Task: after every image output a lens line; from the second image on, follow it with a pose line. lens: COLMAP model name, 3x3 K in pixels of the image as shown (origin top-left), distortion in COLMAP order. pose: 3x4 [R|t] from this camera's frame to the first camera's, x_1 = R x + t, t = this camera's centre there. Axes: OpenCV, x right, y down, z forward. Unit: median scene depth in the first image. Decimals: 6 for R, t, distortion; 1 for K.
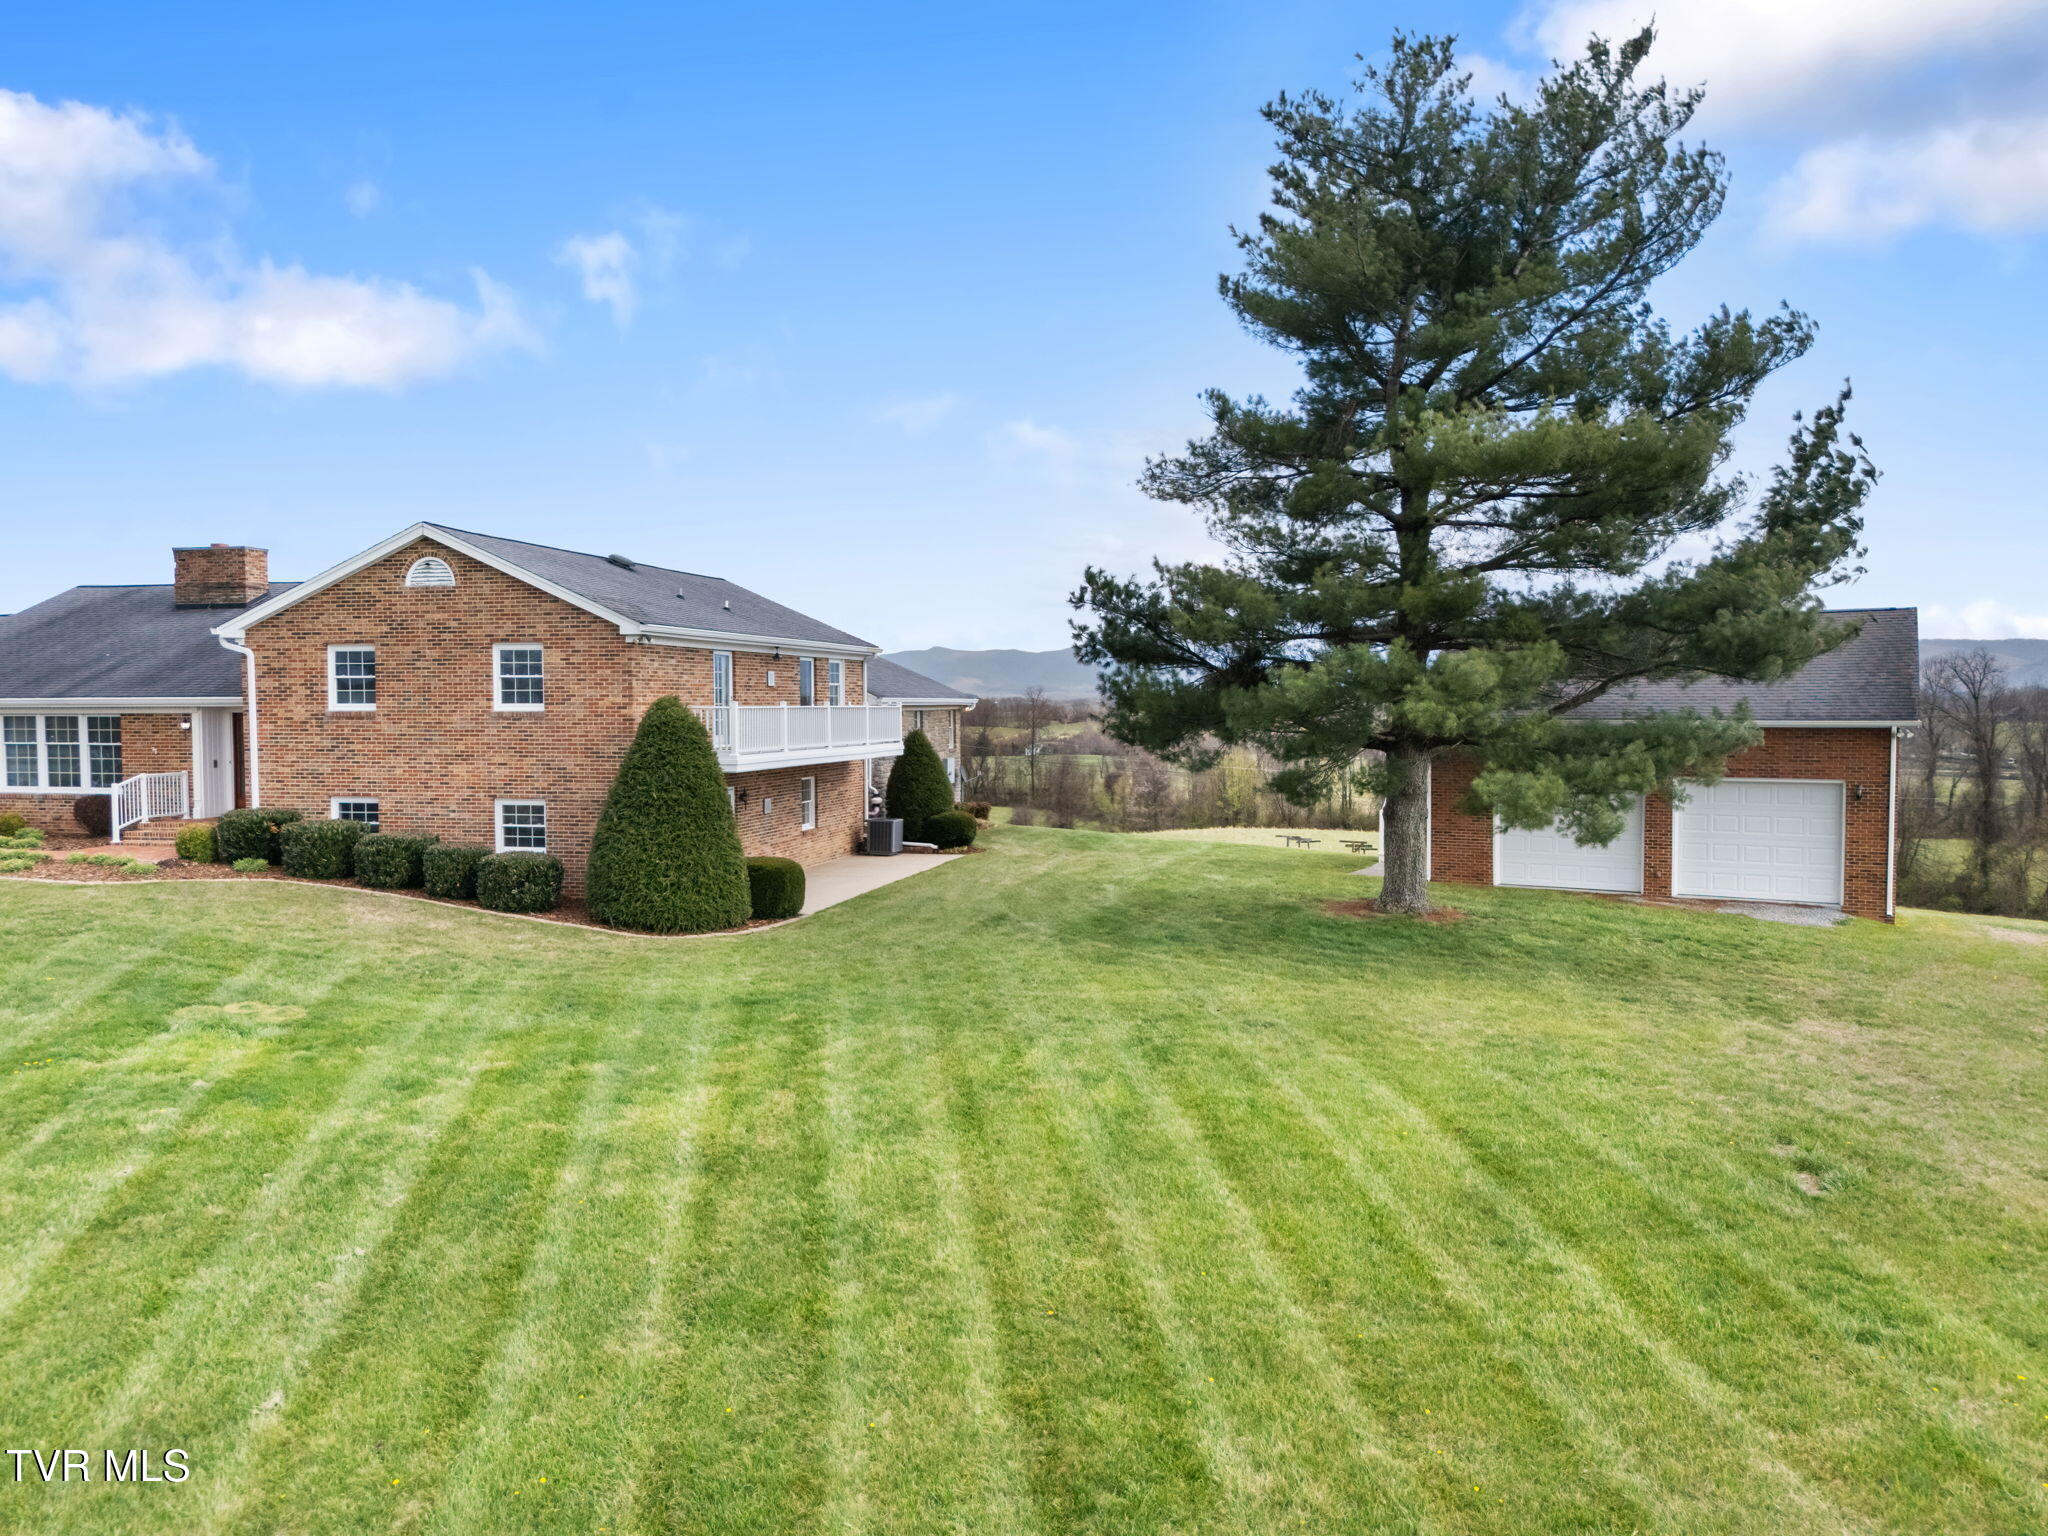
lens RADIAL K [[1544.5, 0, 1030.2], [0, 1544.5, 759.7], [0, 0, 1]] dist [0.067362, -0.044113]
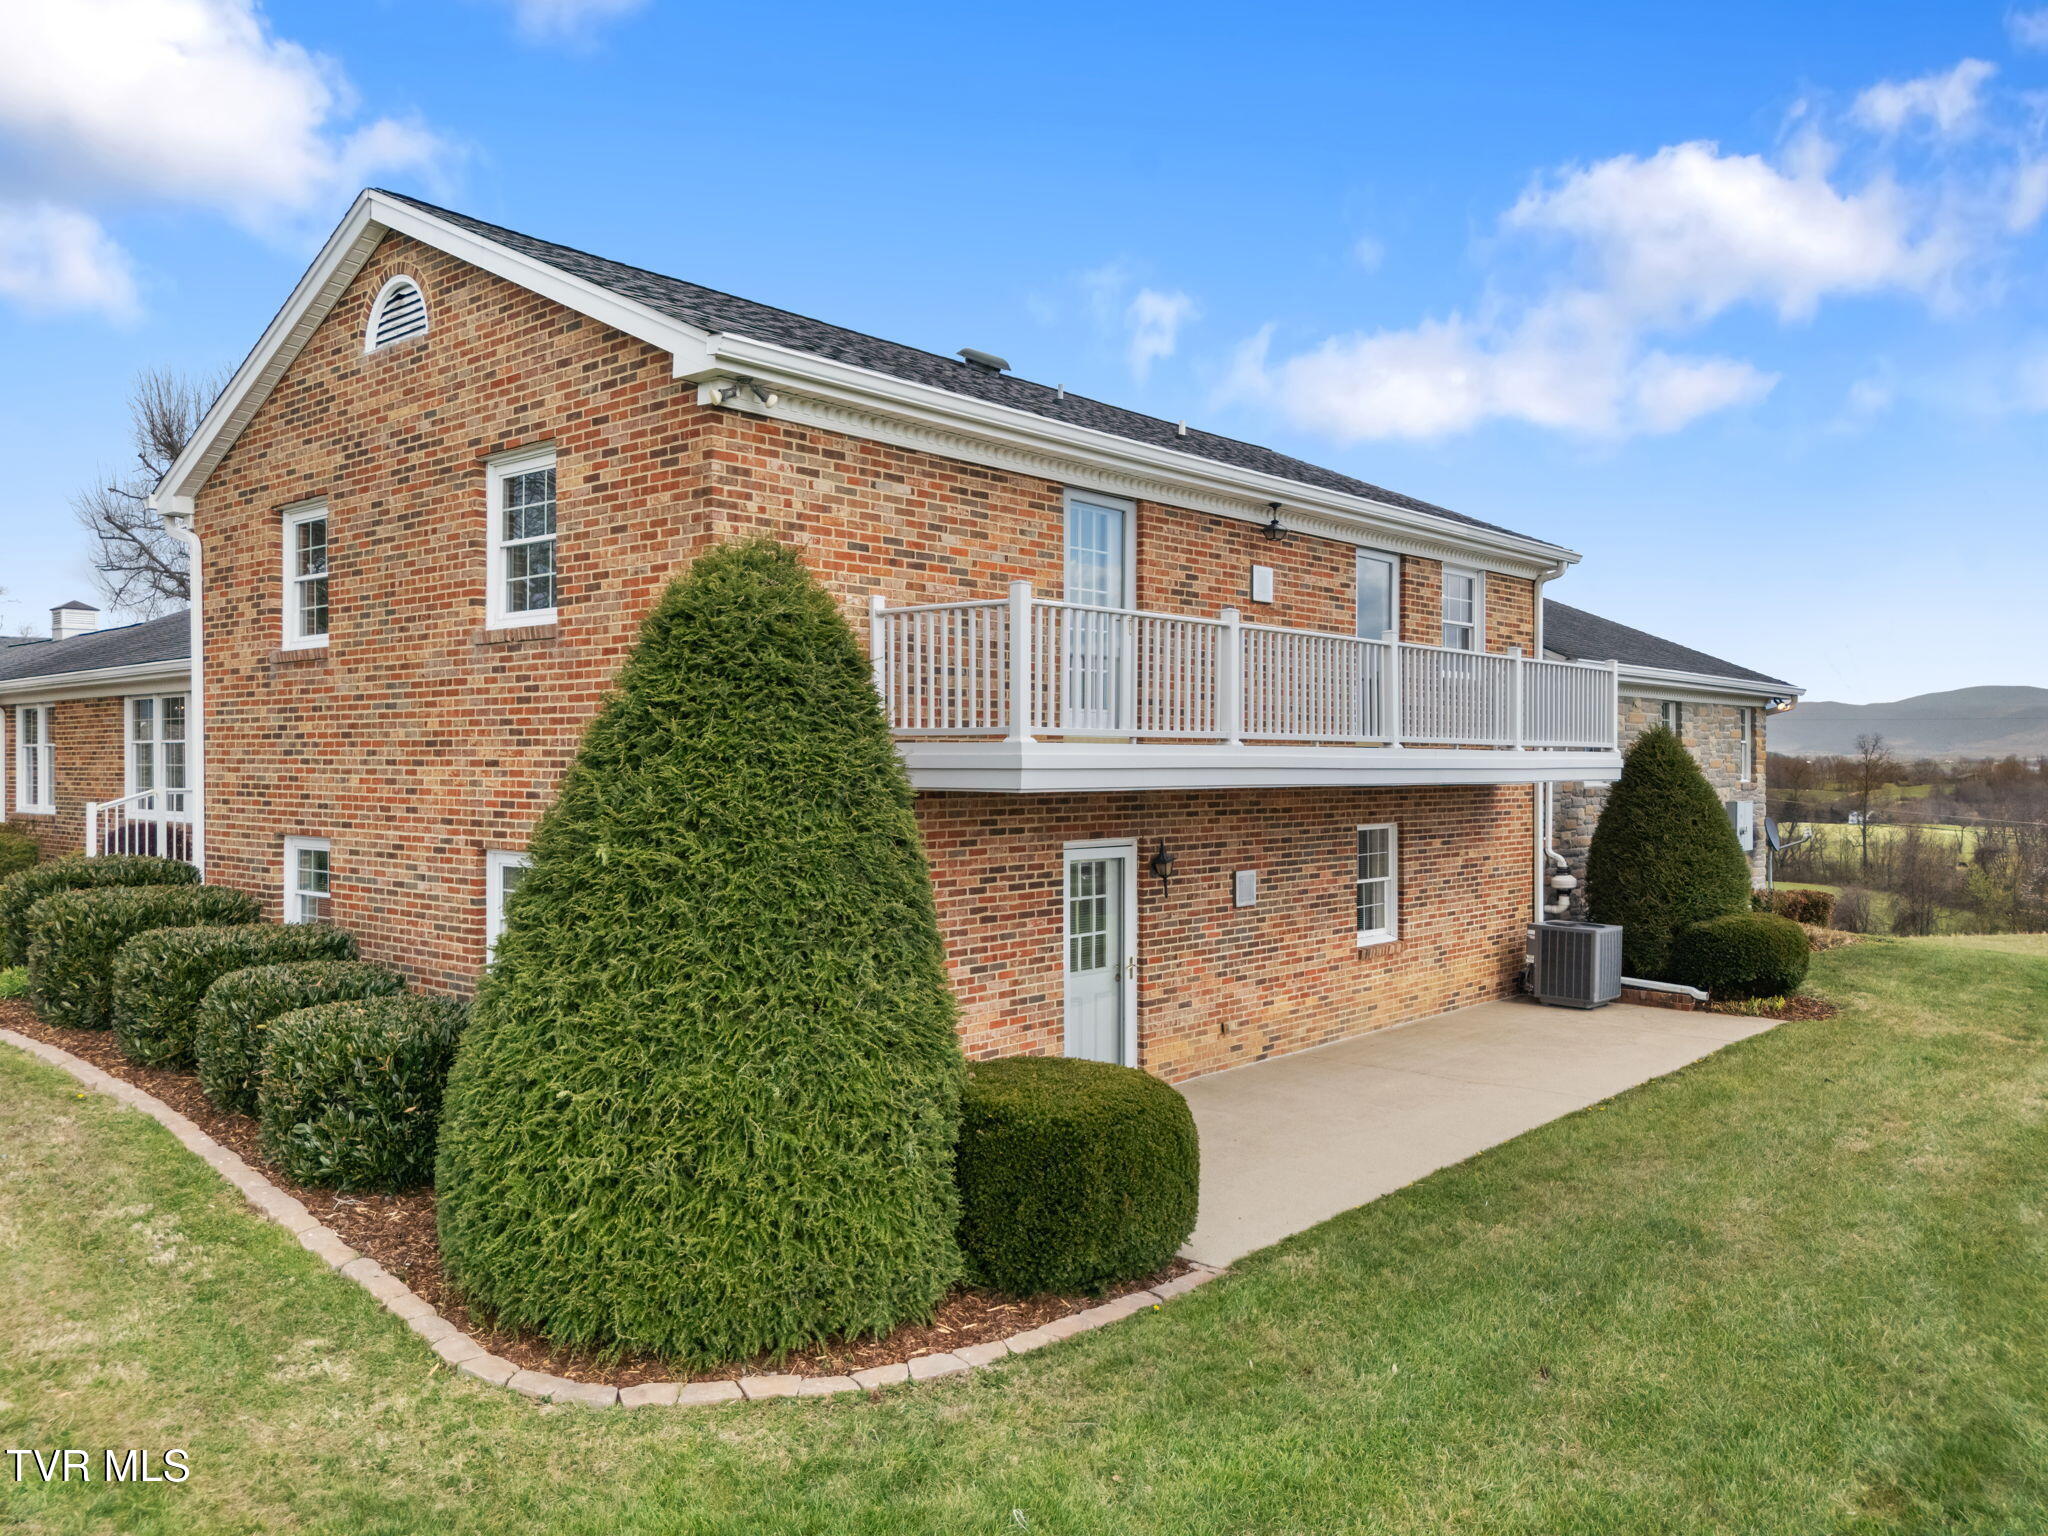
lens RADIAL K [[1544.5, 0, 1030.2], [0, 1544.5, 759.7], [0, 0, 1]] dist [0.067362, -0.044113]
pose [[0.885670, 0.002706, -0.464306, -0.032813], [-0.020859, 0.999205, -0.033966, 0.012129], [0.463846, 0.039767, 0.885023, 0.687316]]
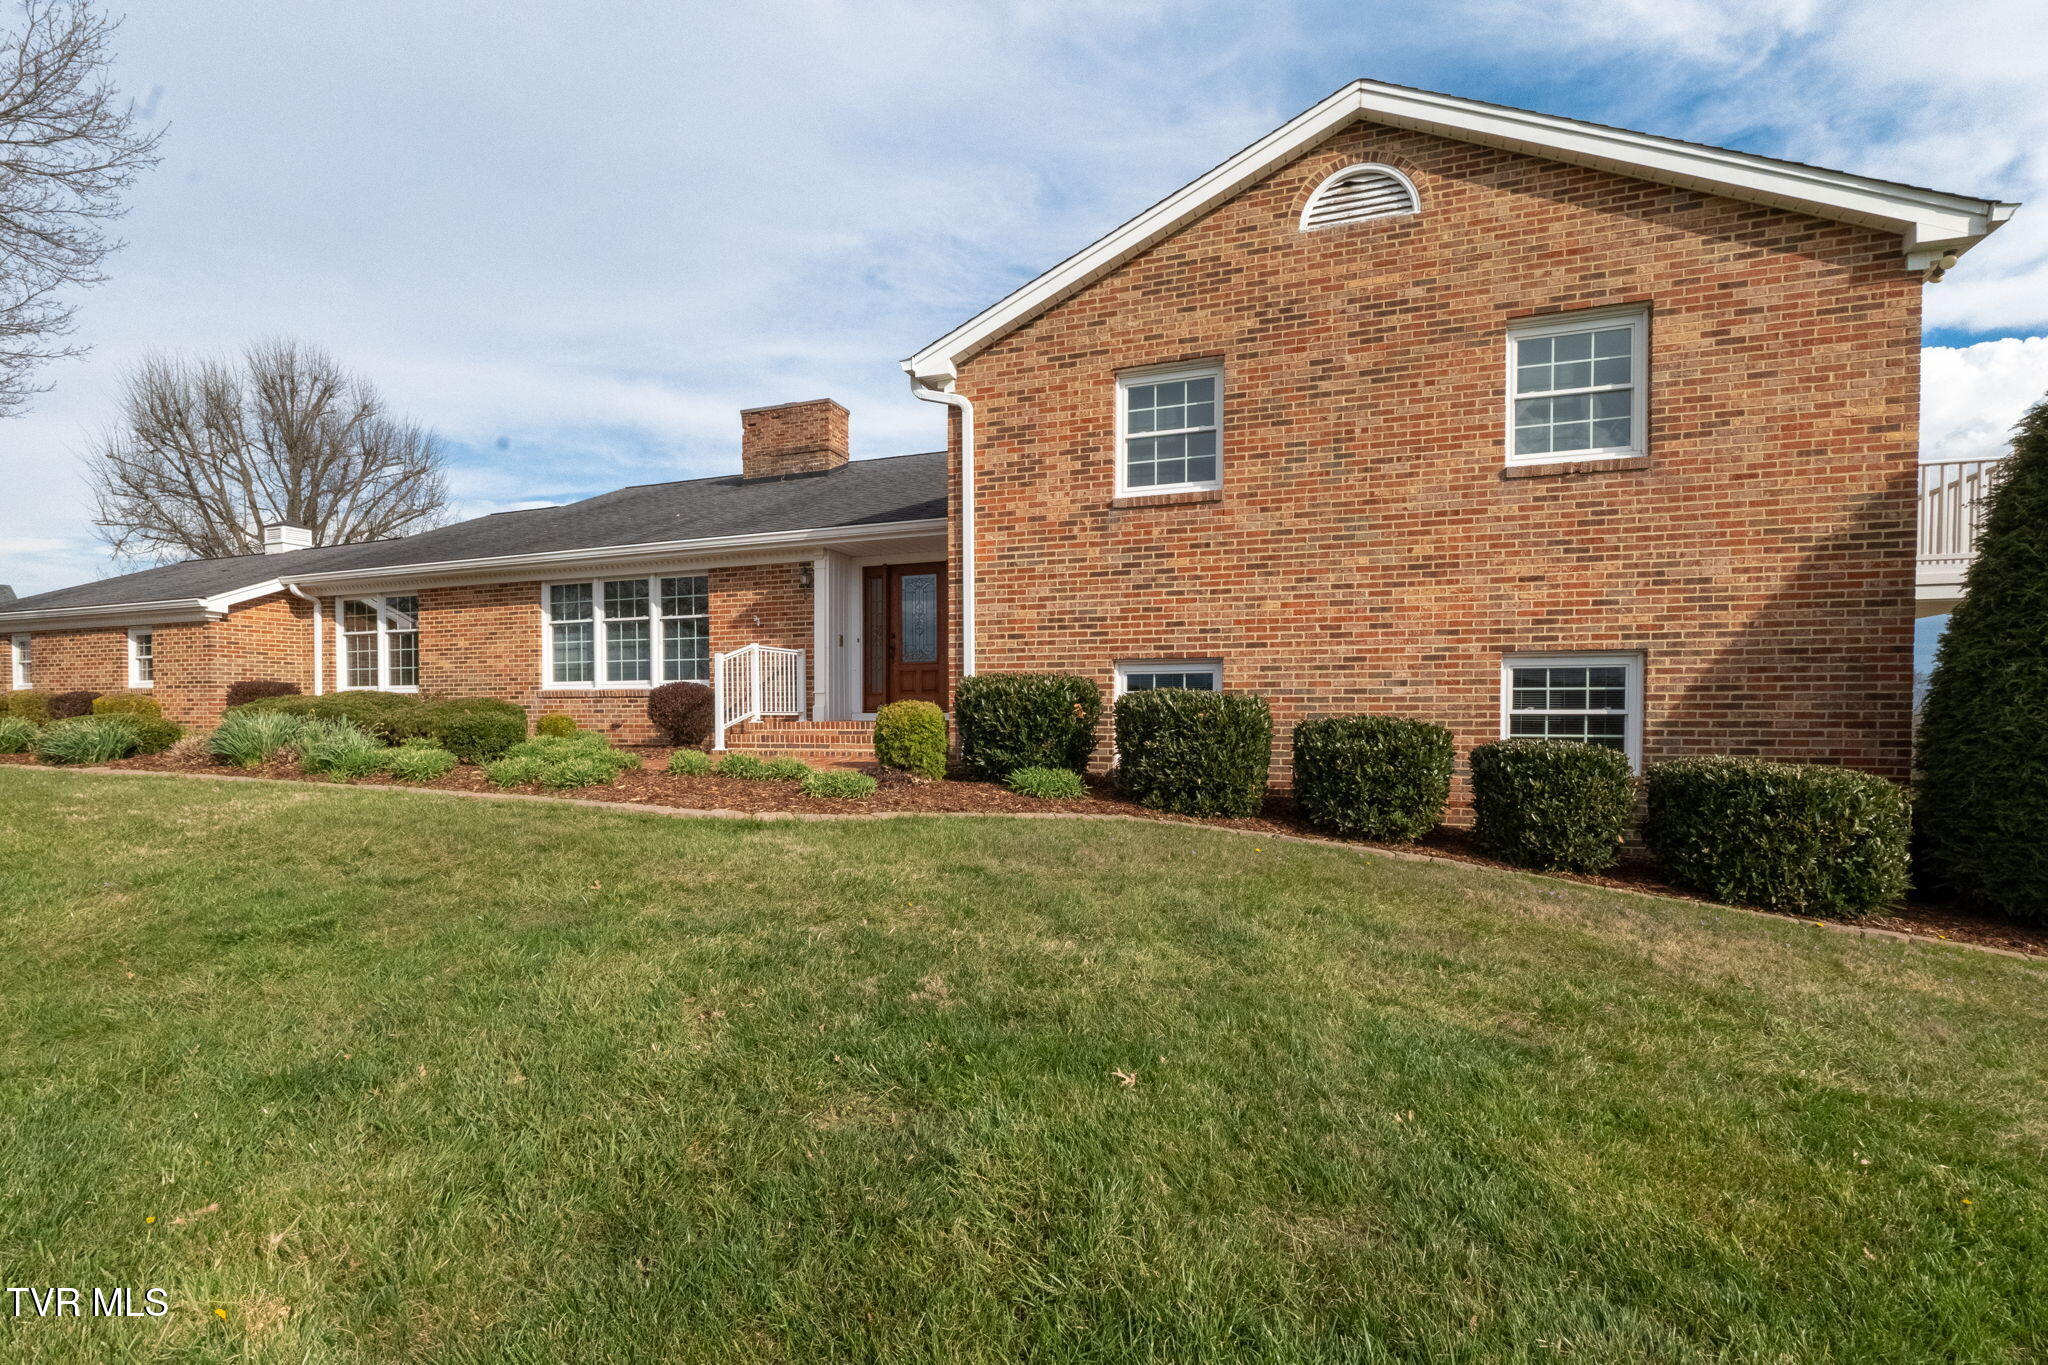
lens RADIAL K [[945.9, 0, 1008.5], [0, 945.9, 739.0], [0, 0, 1]] dist [-0.012251, 0.000281]
pose [[0.993136, 0.007529, -0.116726, -0.445106], [-0.009358, 0.999842, -0.015135, 0.054653], [0.116593, 0.016123, 0.993049, 0.676407]]
